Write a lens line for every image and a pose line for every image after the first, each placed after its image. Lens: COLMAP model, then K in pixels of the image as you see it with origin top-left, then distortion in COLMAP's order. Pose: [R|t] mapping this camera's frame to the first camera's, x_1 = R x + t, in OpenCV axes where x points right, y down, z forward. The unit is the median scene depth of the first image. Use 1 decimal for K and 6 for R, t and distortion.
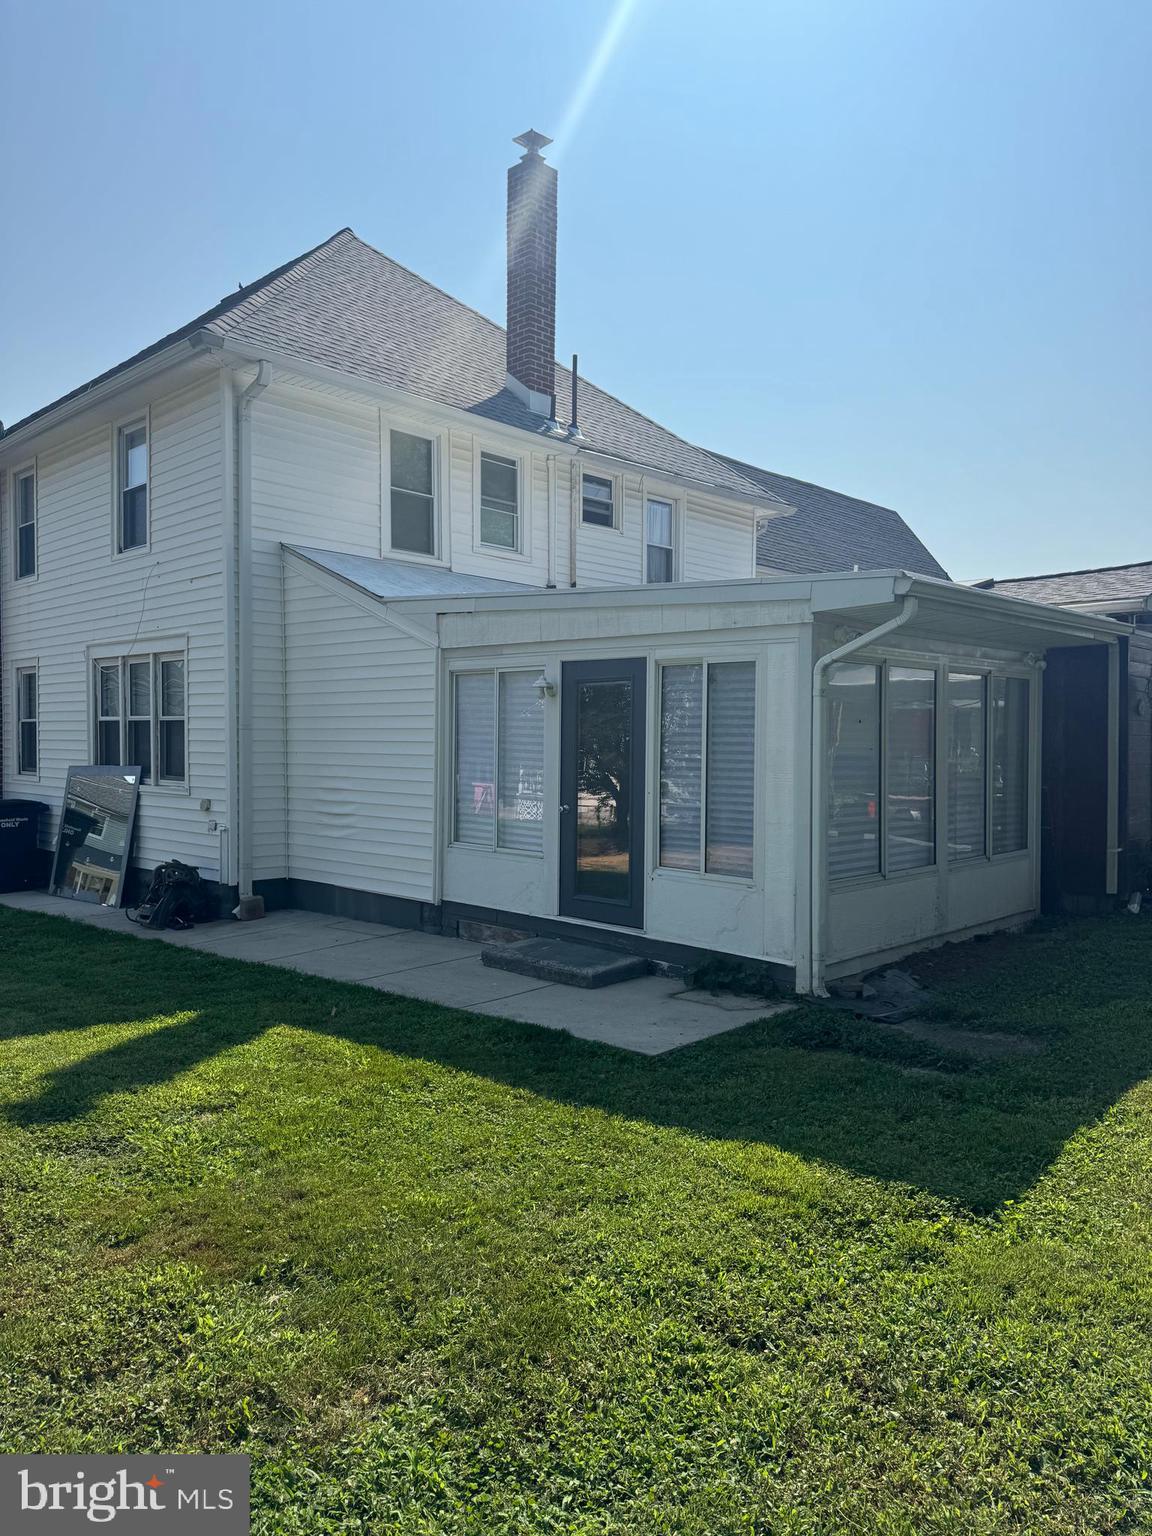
lens RADIAL K [[1079.8, 0, 576.0], [0, 1079.8, 768.0], [0, 0, 1]] dist [0.102285, -0.257495]
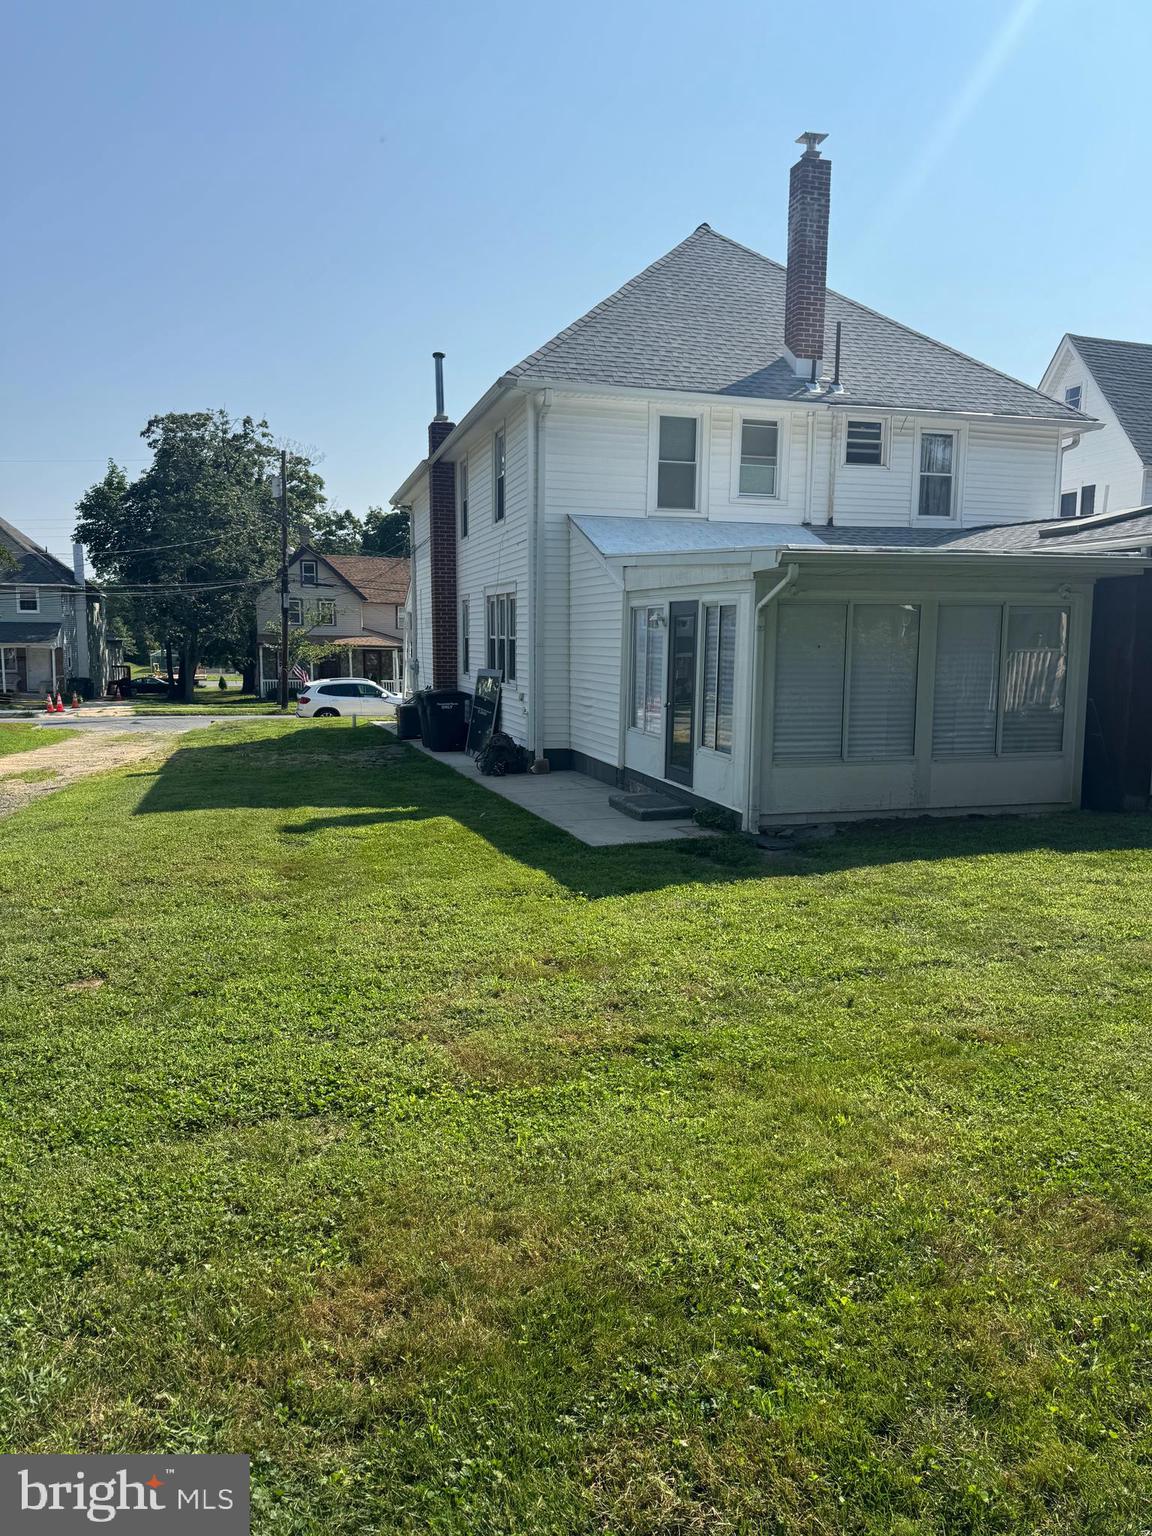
lens RADIAL K [[1079.8, 0, 576.0], [0, 1079.8, 768.0], [0, 0, 1]] dist [0.102285, -0.257495]
pose [[0.857783, 0.058231, -0.510703, 0.432916], [-0.009800, 0.995234, 0.097018, -0.012170], [0.513918, -0.078215, 0.854266, -0.211393]]
